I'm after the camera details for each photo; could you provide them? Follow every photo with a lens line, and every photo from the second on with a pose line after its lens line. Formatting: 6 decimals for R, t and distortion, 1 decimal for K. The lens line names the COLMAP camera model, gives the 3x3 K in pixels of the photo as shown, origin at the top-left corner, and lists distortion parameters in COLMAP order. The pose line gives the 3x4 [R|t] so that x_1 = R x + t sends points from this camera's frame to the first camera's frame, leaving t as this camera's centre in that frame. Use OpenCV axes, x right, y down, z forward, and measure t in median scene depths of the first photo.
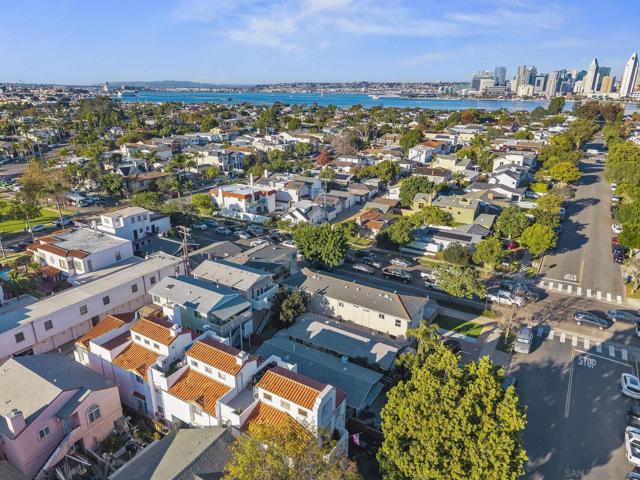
lens RADIAL K [[431.0, 0, 322.6], [0, 431.0, 239.7], [0, 0, 1]] dist [0.032736, -0.035028]
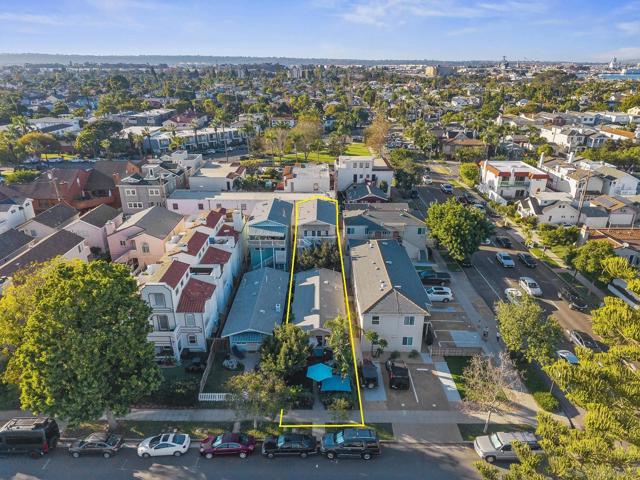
lens RADIAL K [[409.9, 0, 319.3], [0, 409.9, 263.9], [0, 0, 1]] dist [0.048155, -0.033227]
pose [[0.520973, 0.367951, -0.770194, 0.466788], [-0.283559, 0.925678, 0.250428, -0.048932], [0.805097, 0.087929, 0.586589, 0.298283]]
